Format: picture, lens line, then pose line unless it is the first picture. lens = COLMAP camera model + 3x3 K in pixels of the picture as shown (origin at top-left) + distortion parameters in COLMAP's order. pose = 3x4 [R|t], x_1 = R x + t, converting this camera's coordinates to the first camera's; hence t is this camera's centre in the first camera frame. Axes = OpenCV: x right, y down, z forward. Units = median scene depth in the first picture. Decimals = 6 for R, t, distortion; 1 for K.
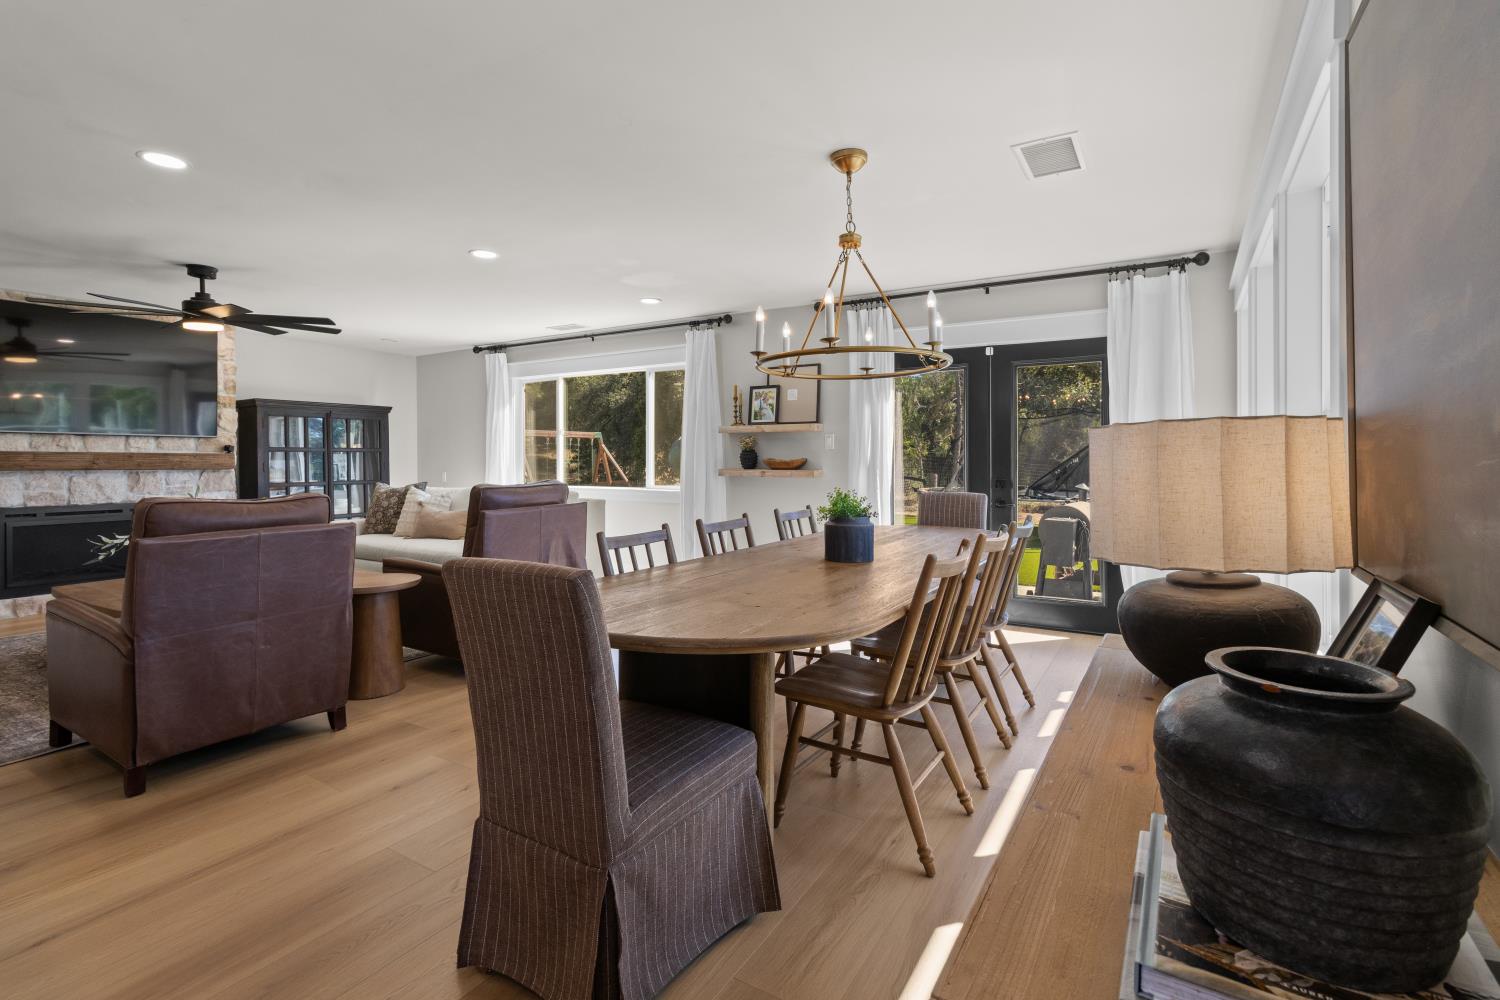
lens RADIAL K [[703.9, 0, 755.9], [0, 703.9, 465.1], [0, 0, 1]] dist [0.001230, 0.000119]
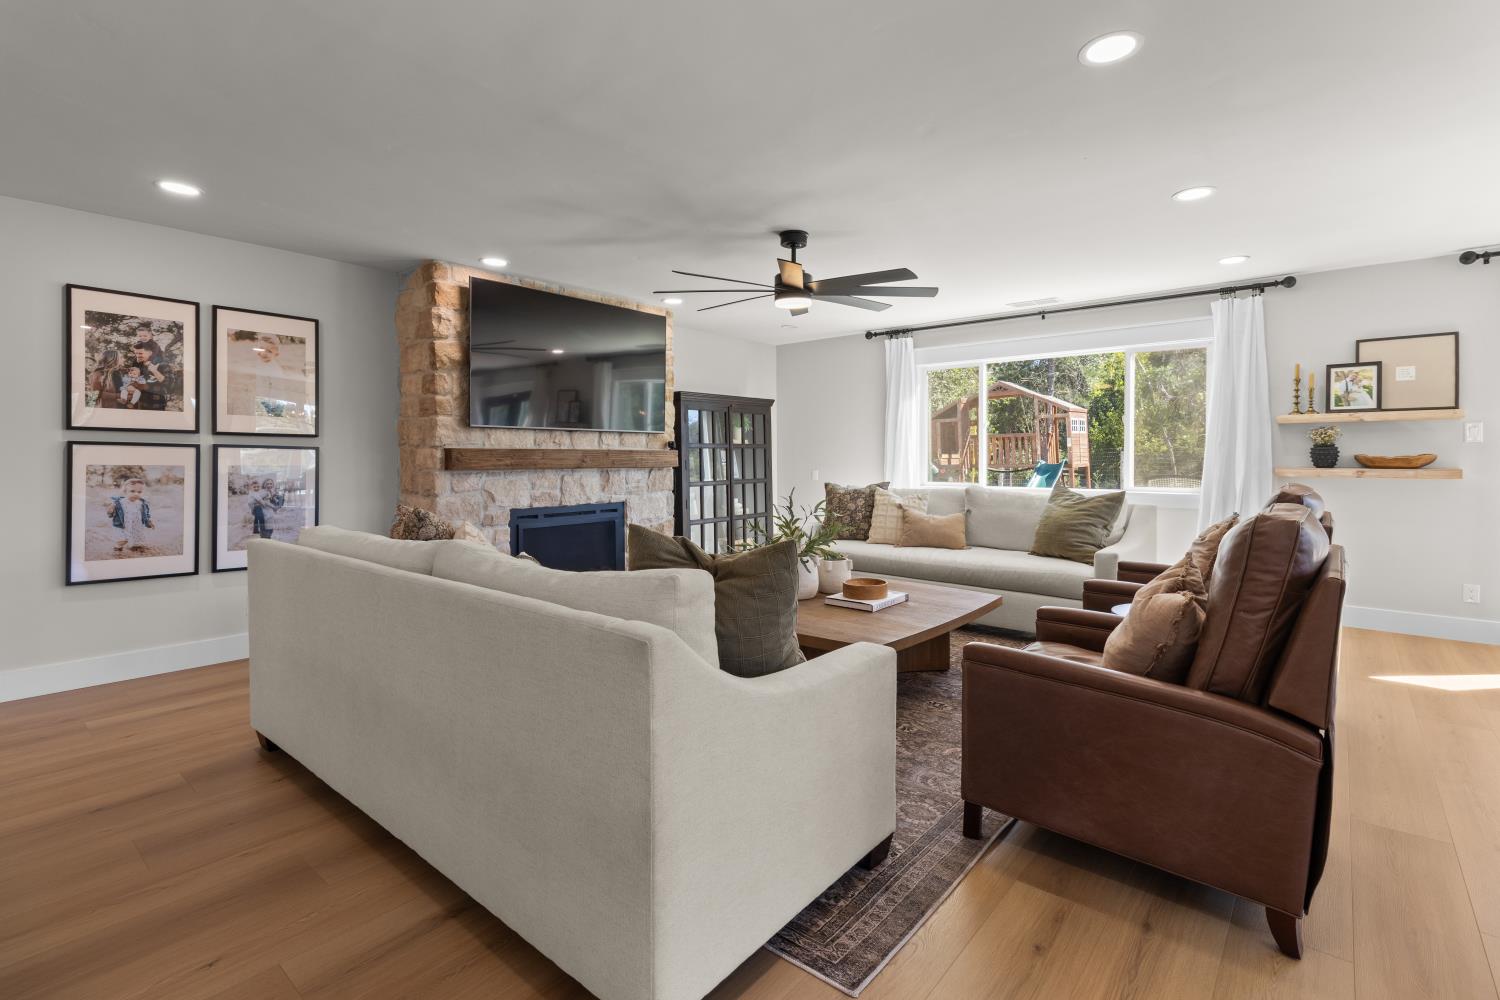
lens RADIAL K [[697.6, 0, 752.2], [0, 697.6, 479.0], [0, 0, 1]] dist [-0.000033, -0.000258]
pose [[0.988766, 0.003105, -0.149439, -0.541326], [0.000670, 0.999682, 0.025204, -0.002074], [0.149469, -0.025021, 0.988450, 0.113075]]
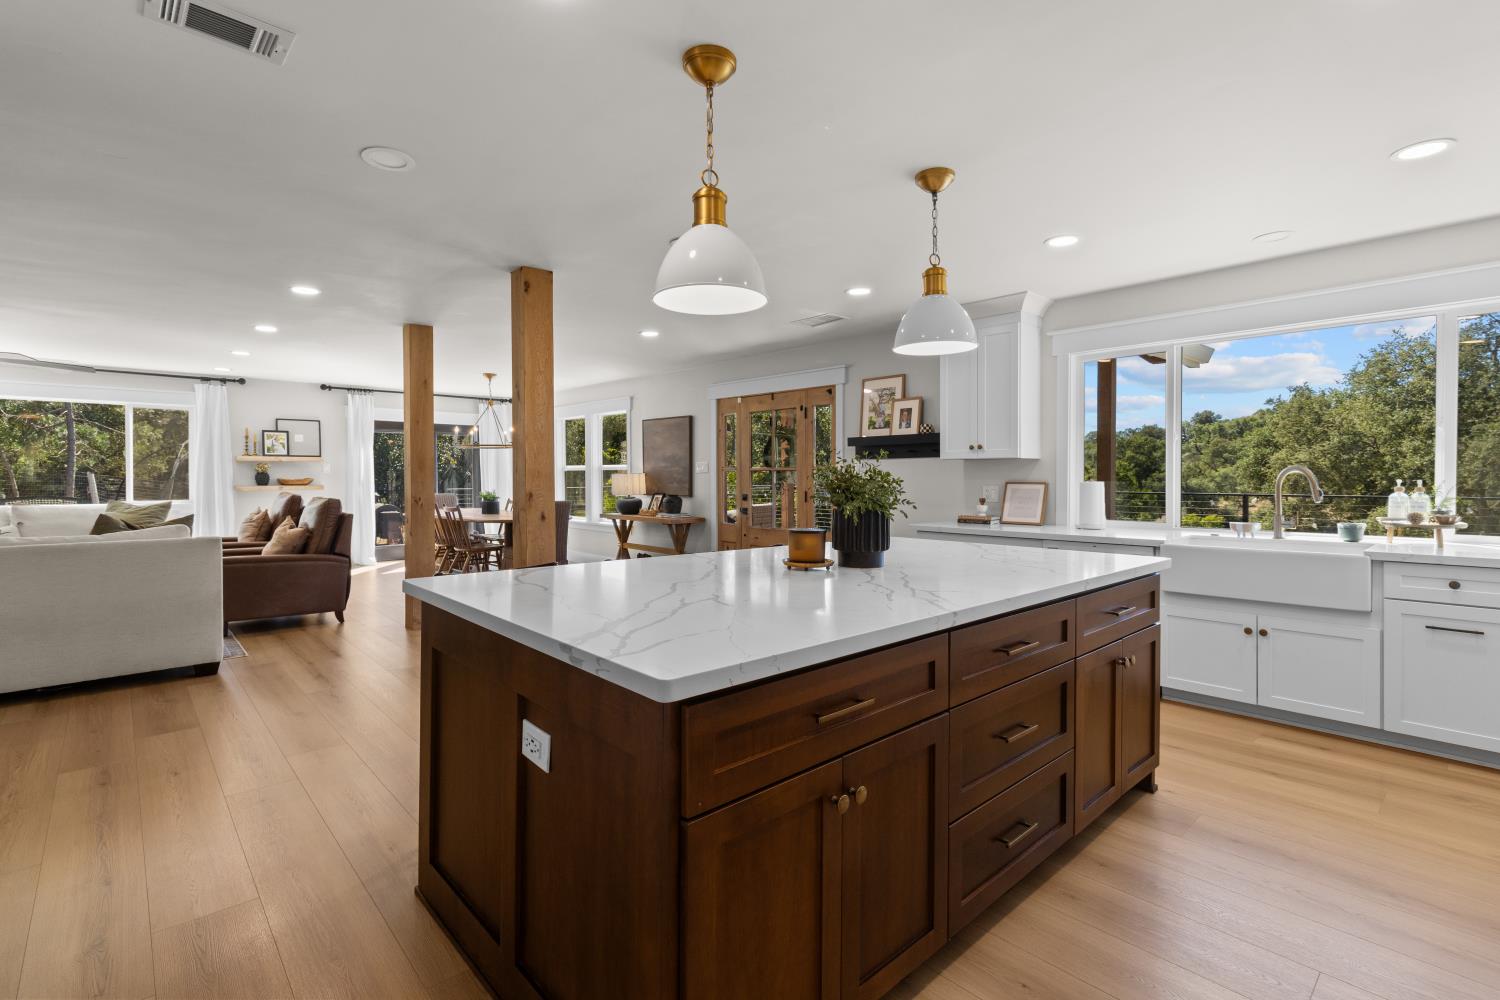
lens RADIAL K [[697.6, 0, 752.2], [0, 697.6, 479.0], [0, 0, 1]] dist [-0.000033, -0.000258]
pose [[0.281543, -0.004992, 0.959536, -1.138671], [0.005403, 0.999979, 0.003617, -0.008054], [-0.959533, 0.004166, 0.281564, -0.408920]]
